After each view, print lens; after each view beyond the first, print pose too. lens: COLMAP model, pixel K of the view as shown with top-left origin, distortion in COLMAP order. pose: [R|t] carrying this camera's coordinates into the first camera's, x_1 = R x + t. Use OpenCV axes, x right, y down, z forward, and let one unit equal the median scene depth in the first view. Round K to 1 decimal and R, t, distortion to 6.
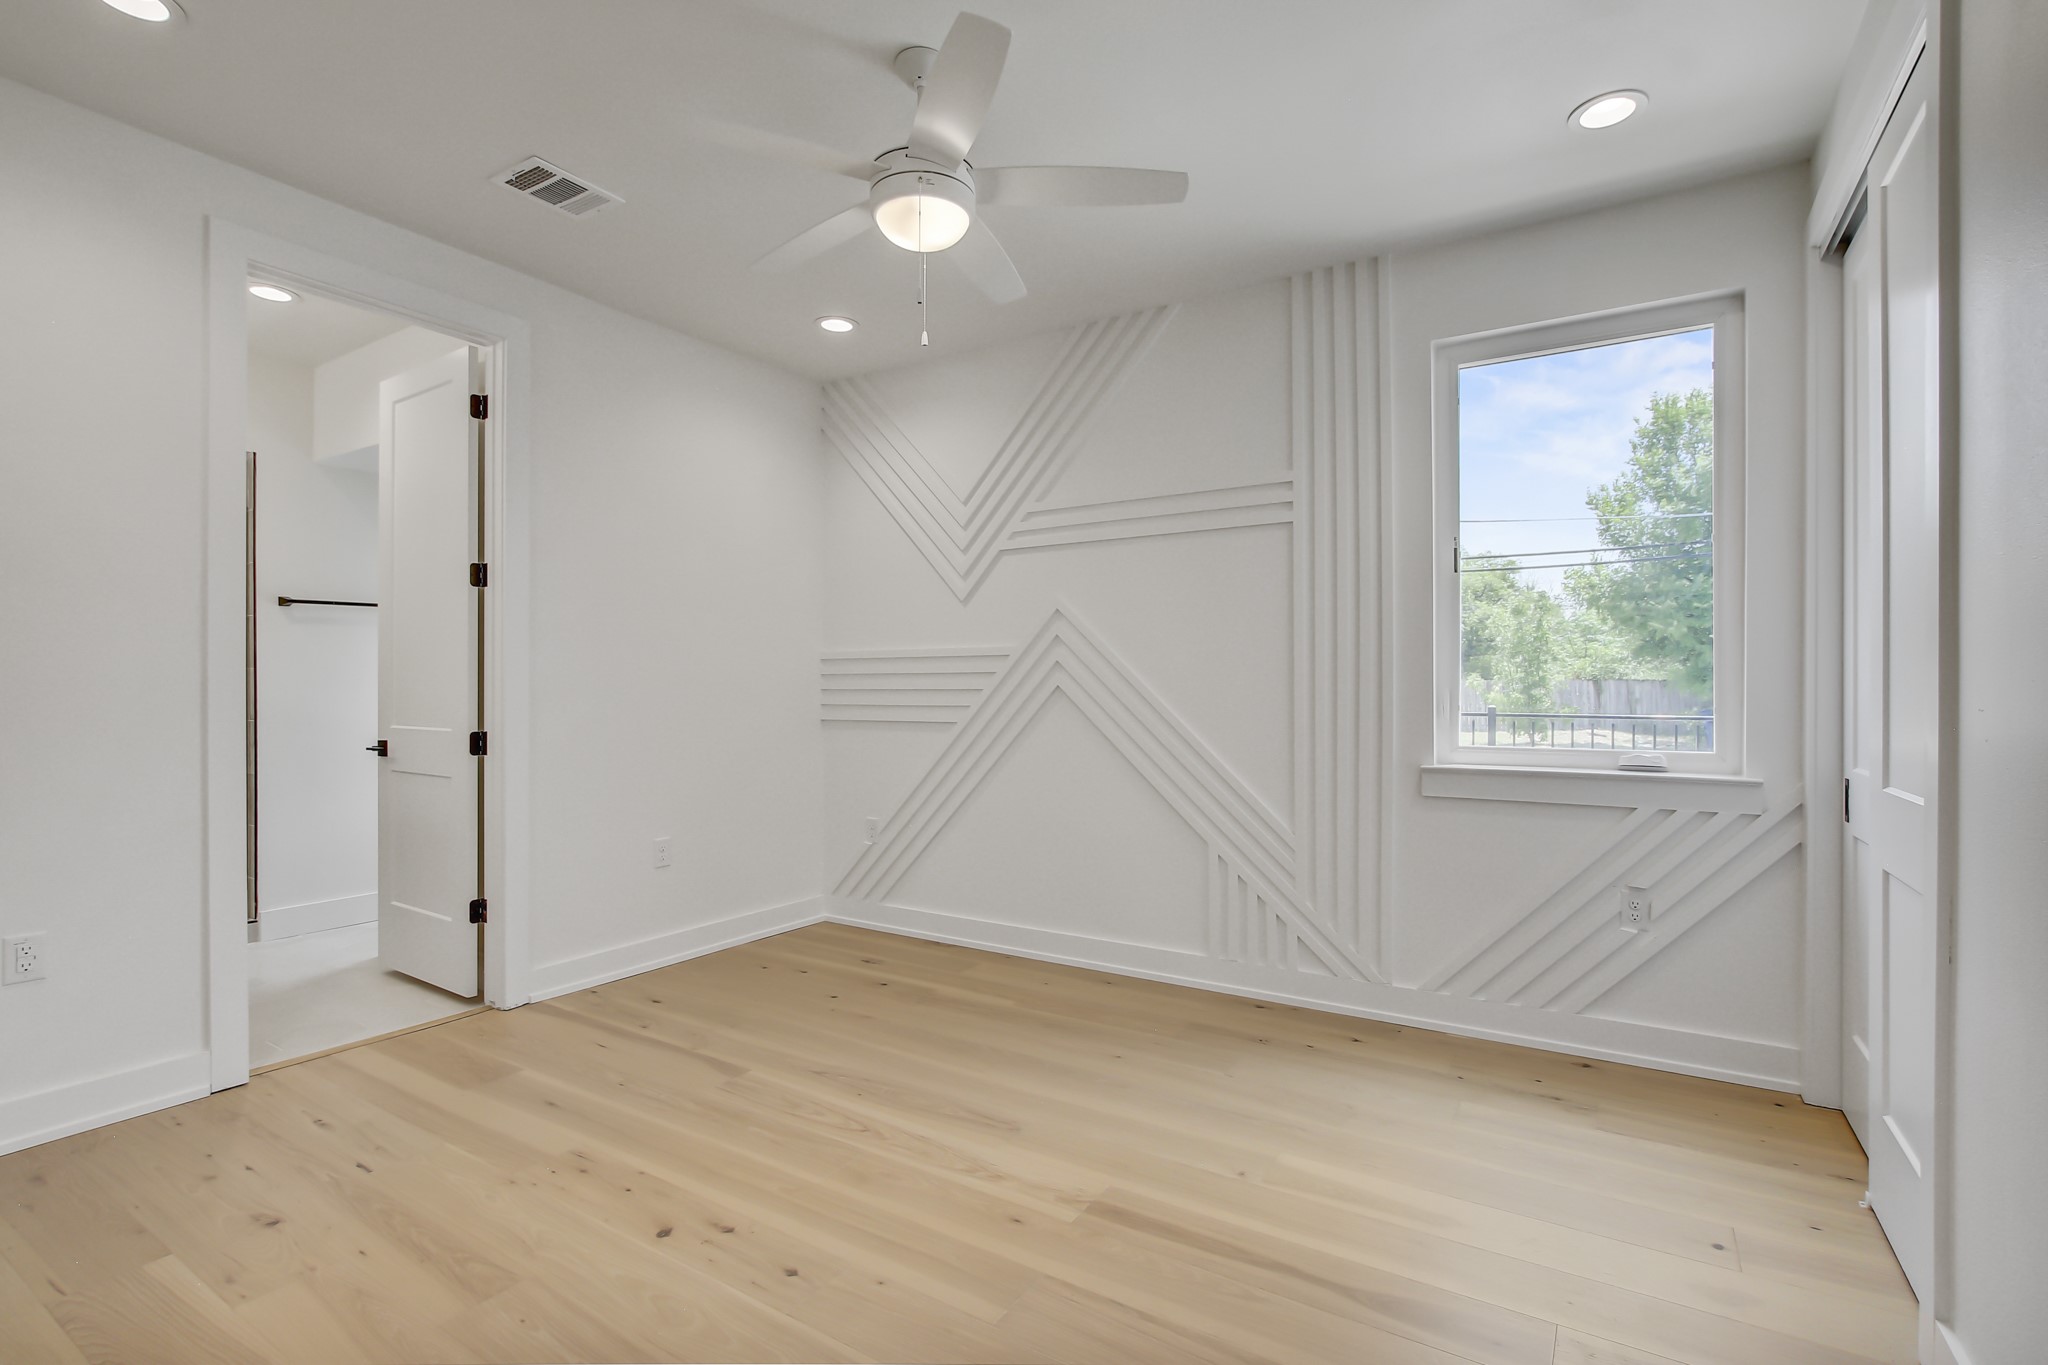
lens RADIAL K [[951.5, 0, 1027.2], [0, 951.5, 695.4], [0, 0, 1]] dist [-0.014615, 0.002469]
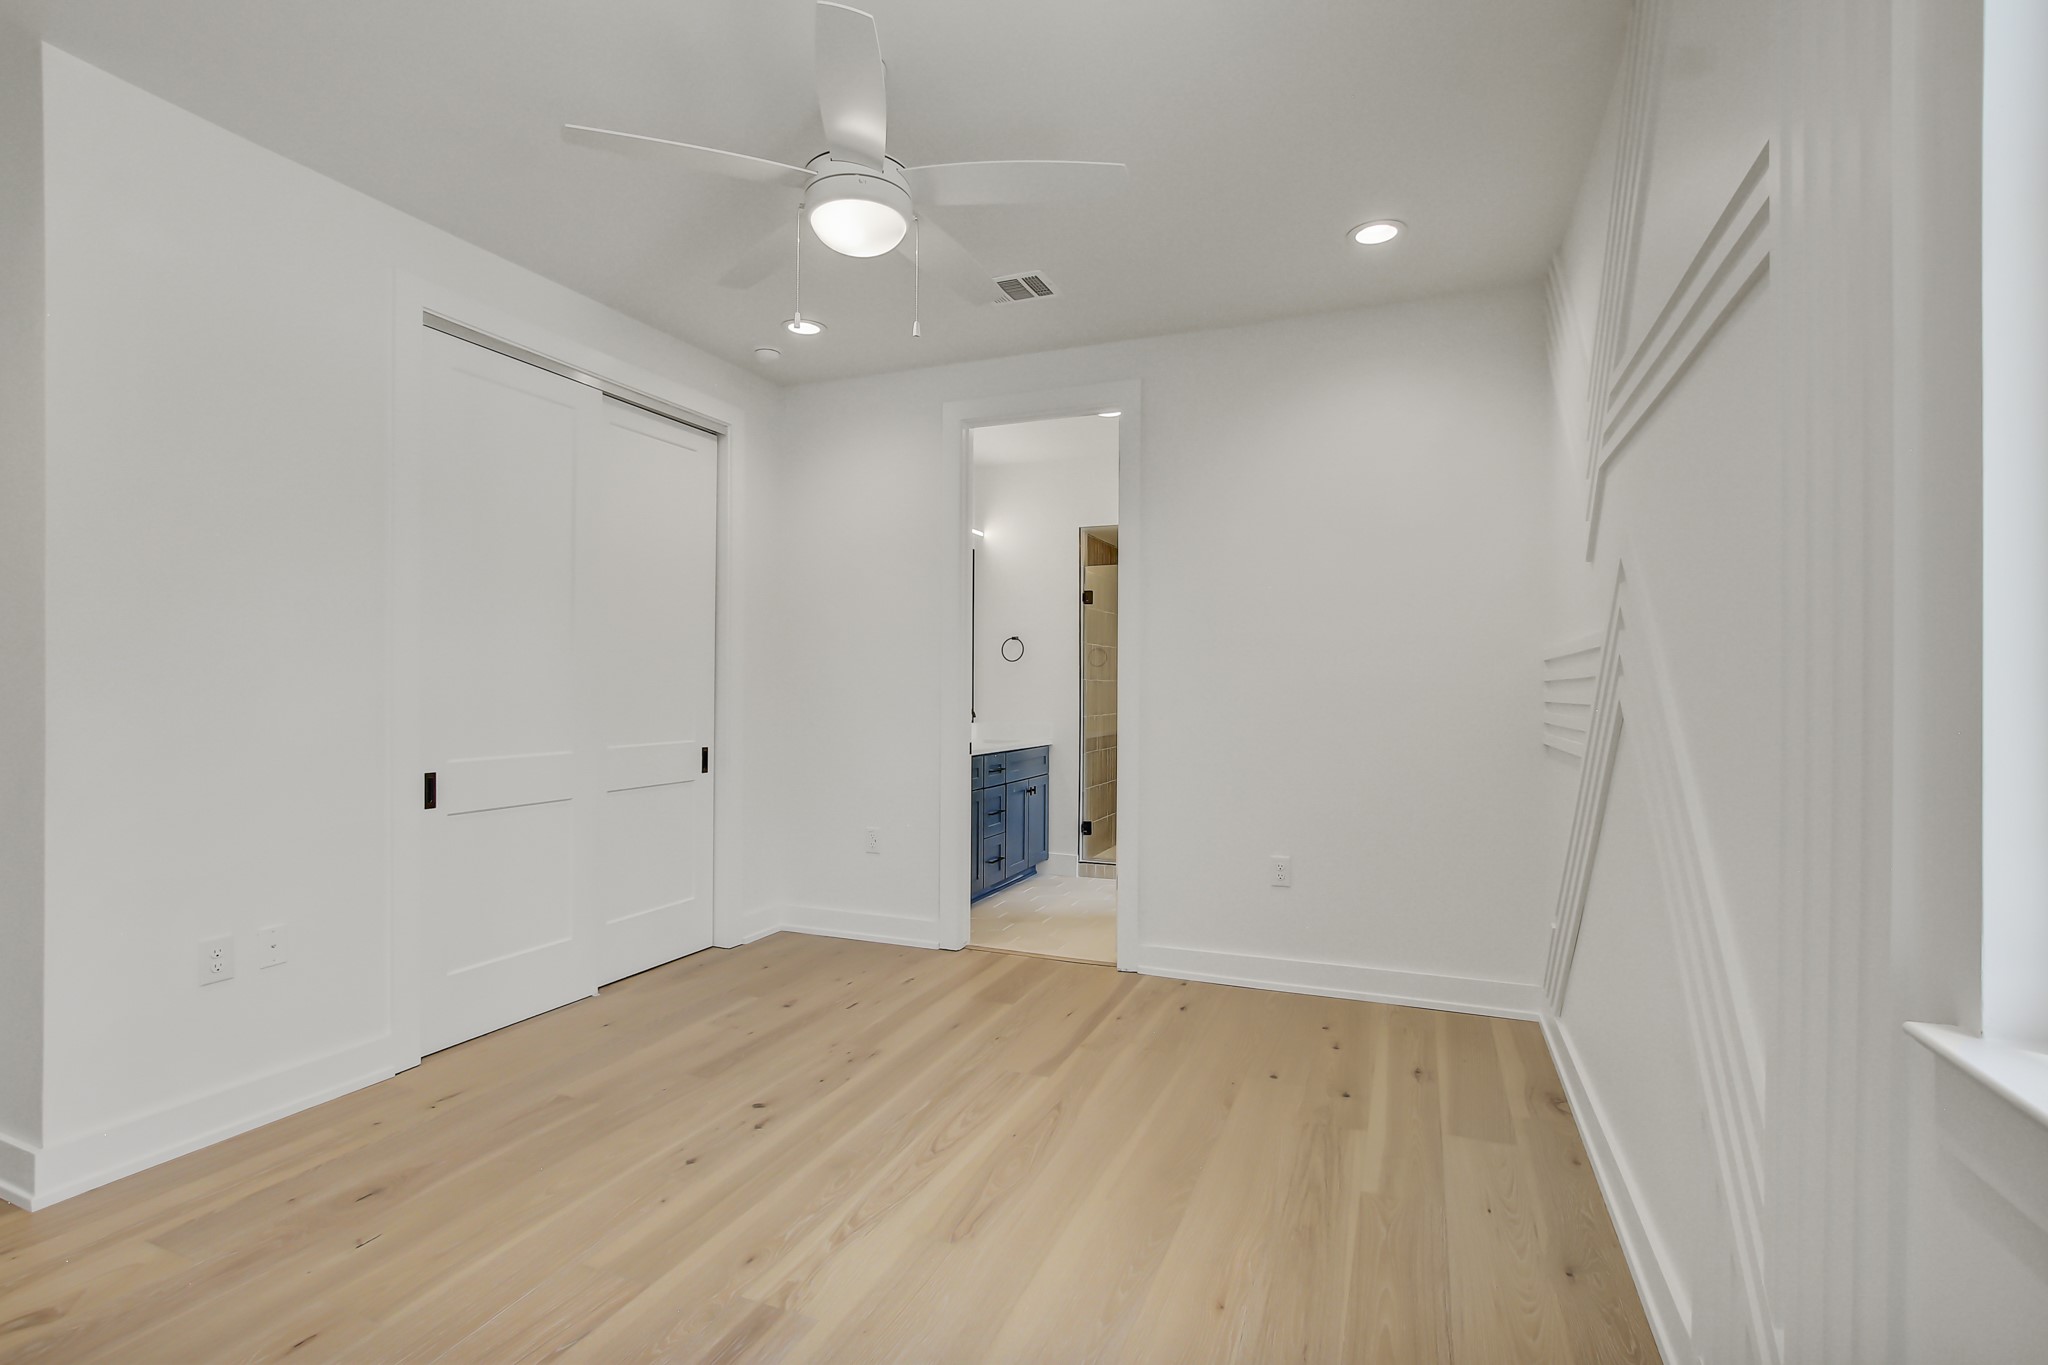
lens RADIAL K [[951.5, 0, 1015.7], [0, 951.5, 687.2], [0, 0, 1]] dist [-0.014615, 0.002469]
pose [[0.168646, -0.002483, -0.985674, 0.663644], [-0.012762, 0.999908, -0.004703, -0.014811], [0.985594, 0.013372, 0.168598, 0.744912]]
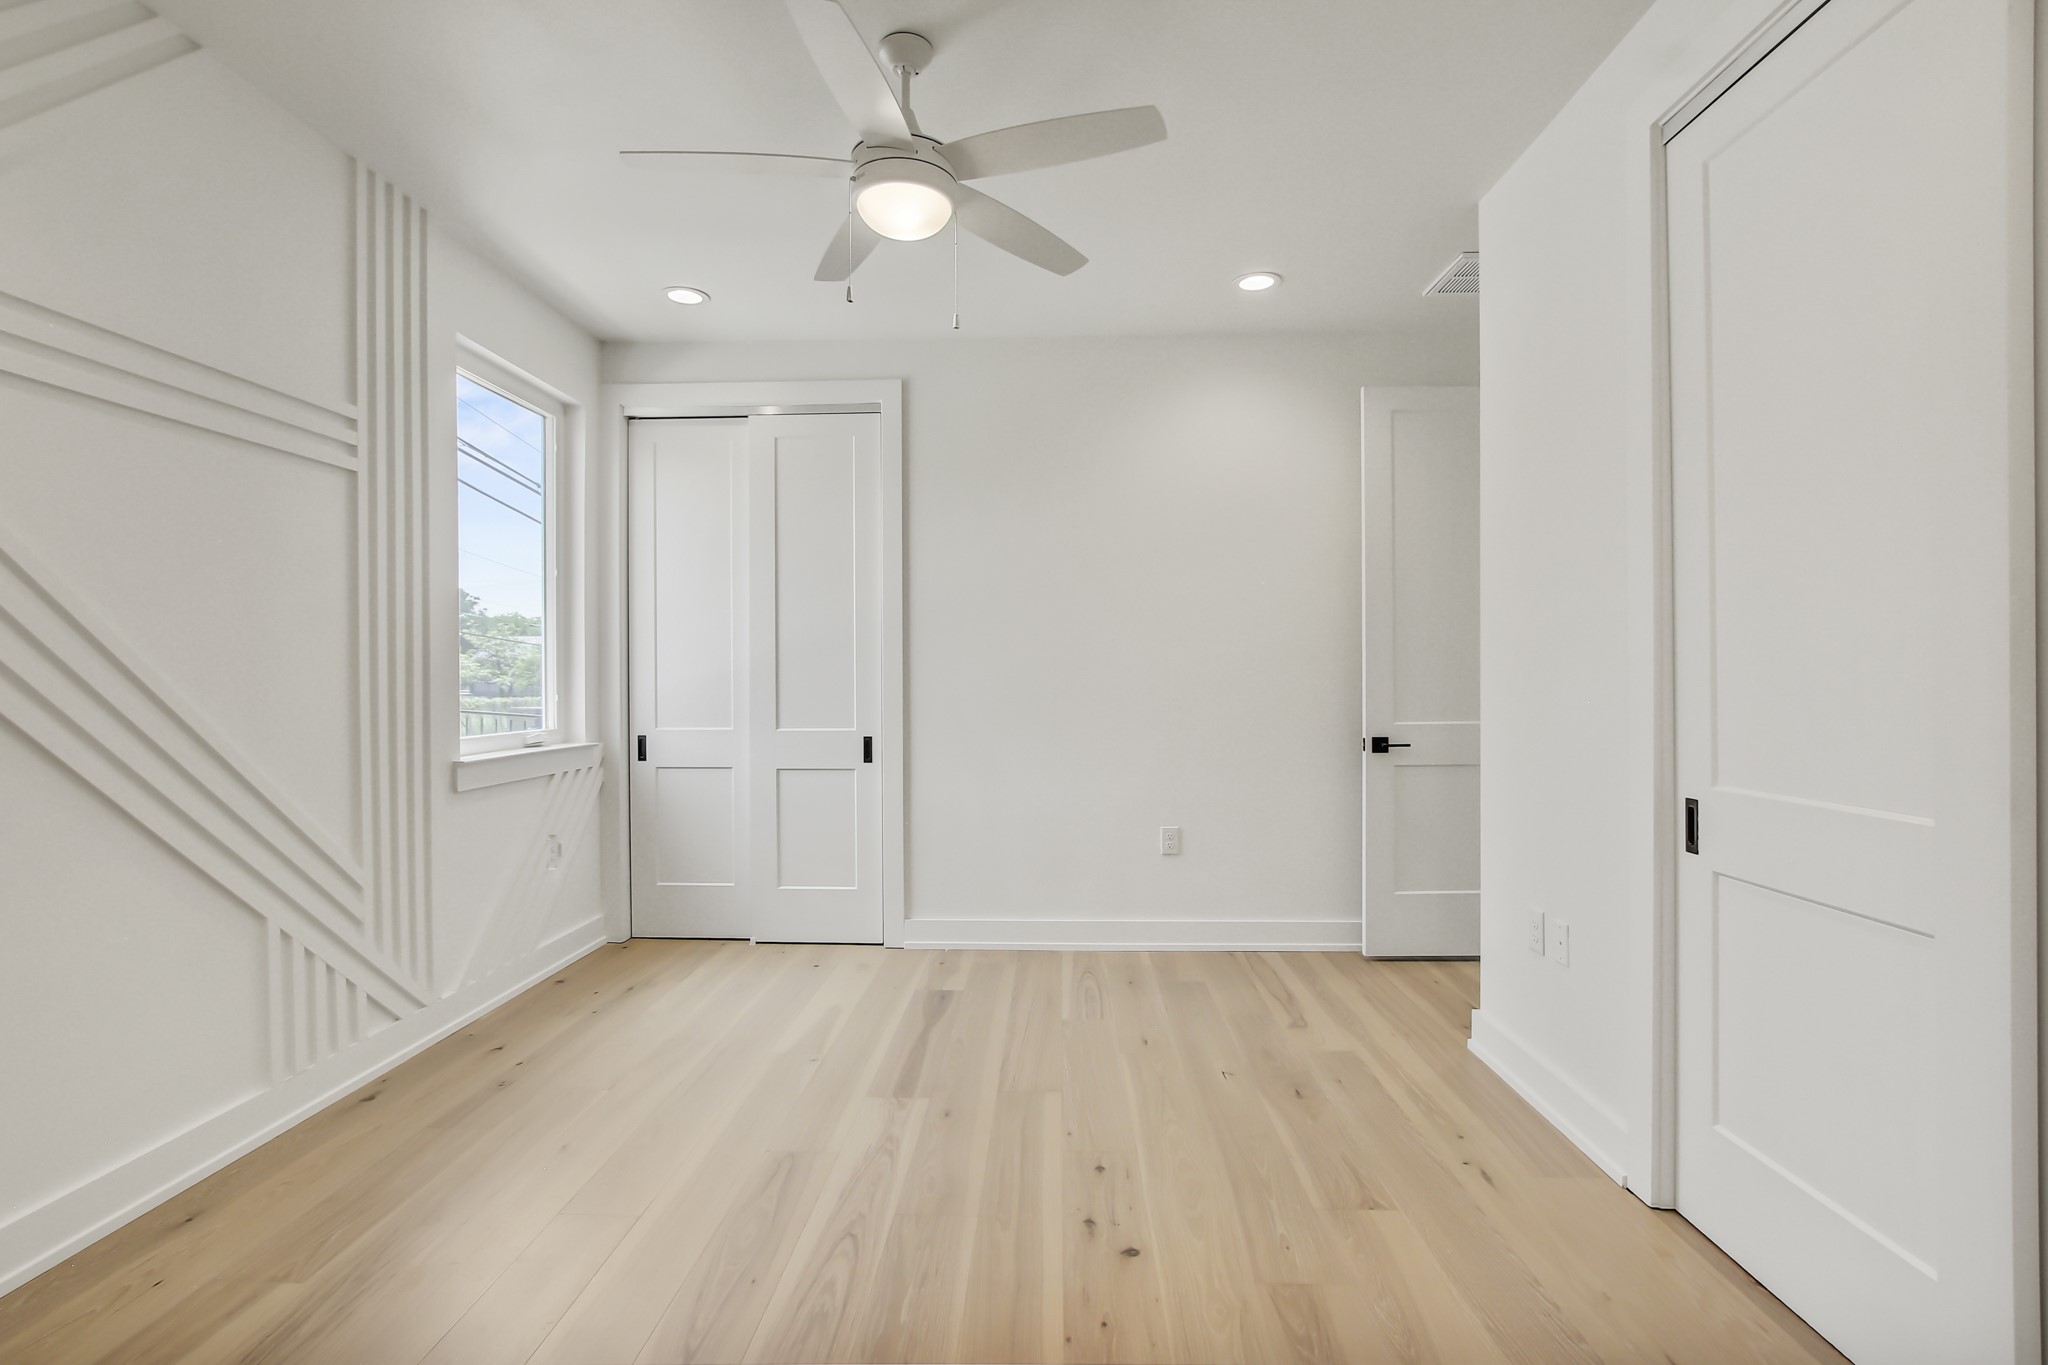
lens RADIAL K [[951.5, 0, 1027.7], [0, 951.5, 674.7], [0, 0, 1]] dist [-0.014615, 0.002469]
pose [[-0.509345, 0.003255, 0.860556, -0.767147], [0.007622, 0.999971, 0.000729, -0.012416], [-0.860529, 0.006930, -0.509355, 1.043275]]
